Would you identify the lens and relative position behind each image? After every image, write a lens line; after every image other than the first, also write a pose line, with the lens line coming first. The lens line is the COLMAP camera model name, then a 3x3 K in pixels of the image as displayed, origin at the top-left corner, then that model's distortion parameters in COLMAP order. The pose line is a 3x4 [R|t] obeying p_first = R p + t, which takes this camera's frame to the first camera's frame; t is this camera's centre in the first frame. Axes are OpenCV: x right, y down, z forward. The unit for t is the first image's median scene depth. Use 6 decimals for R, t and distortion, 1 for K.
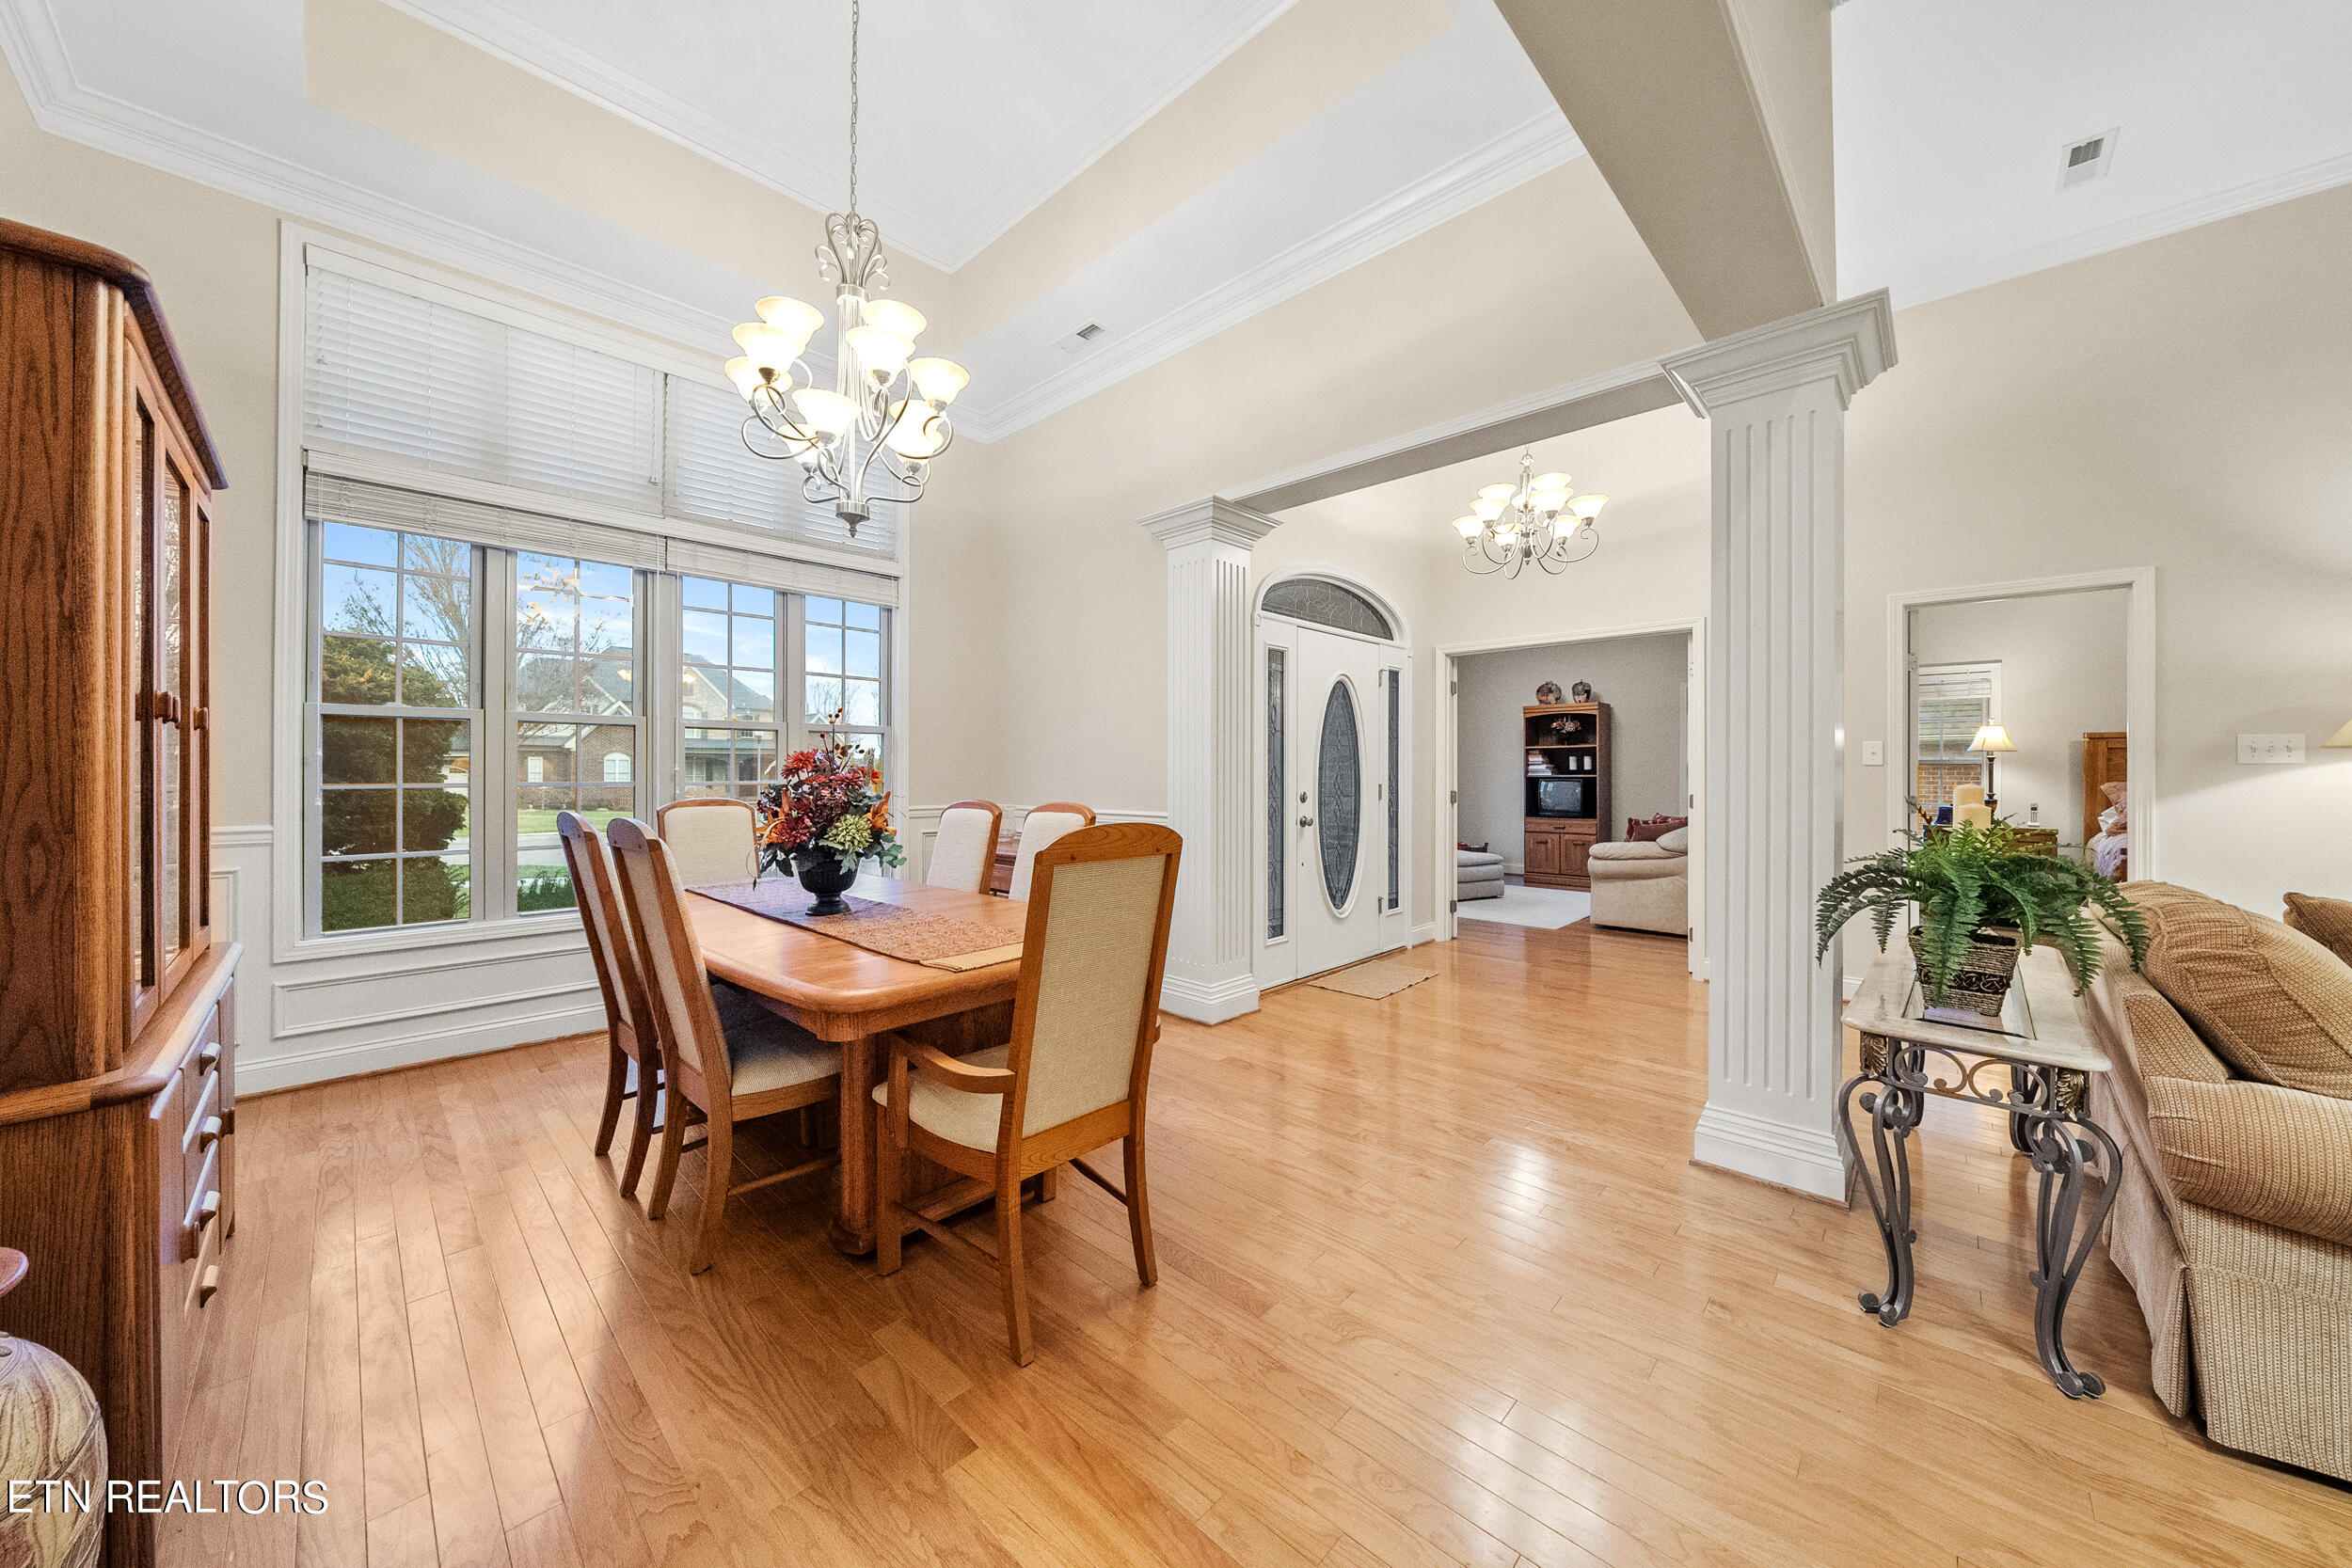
lens RADIAL K [[805.0, 0, 1189.6], [0, 805.0, 769.2], [0, 0, 1]] dist [-0.005059, 0.000143]
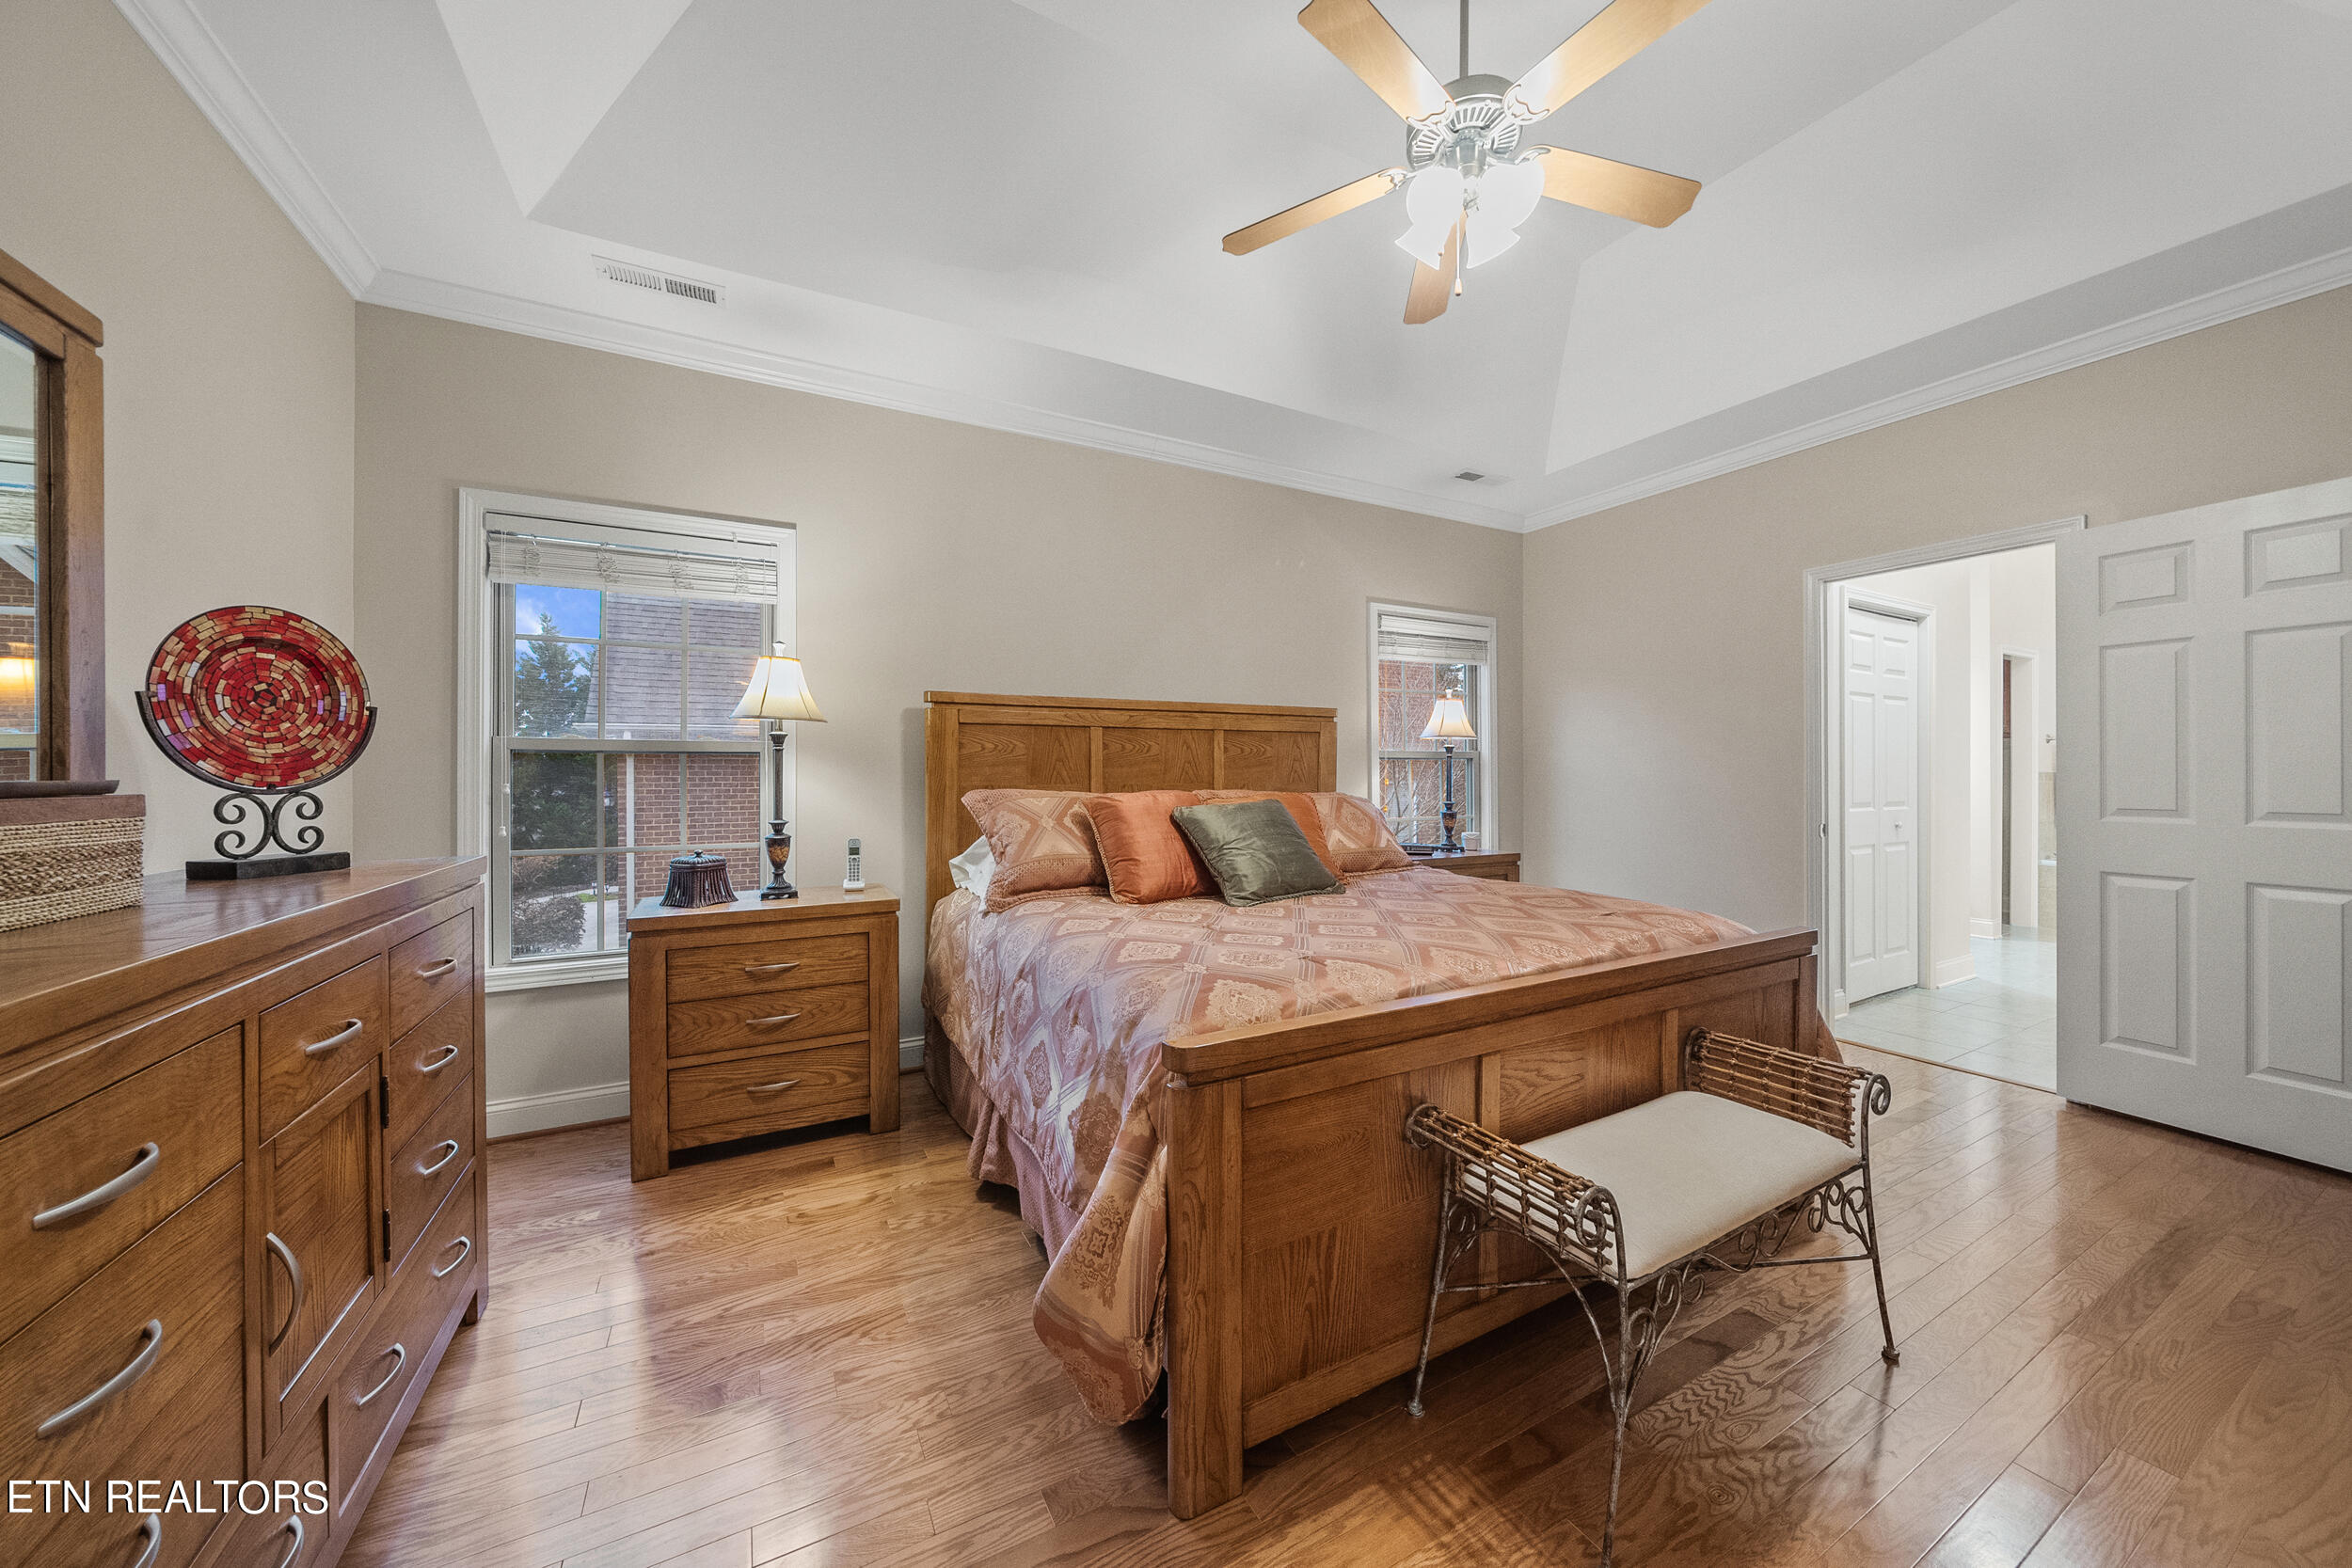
lens RADIAL K [[805.0, 0, 1161.5], [0, 805.0, 777.9], [0, 0, 1]] dist [-0.005059, 0.000143]
pose [[0.330630, -0.006253, 0.943740, 0.716536], [0.004335, 0.999978, 0.005107, 0.007316], [-0.943750, 0.002403, 0.330650, 0.717831]]
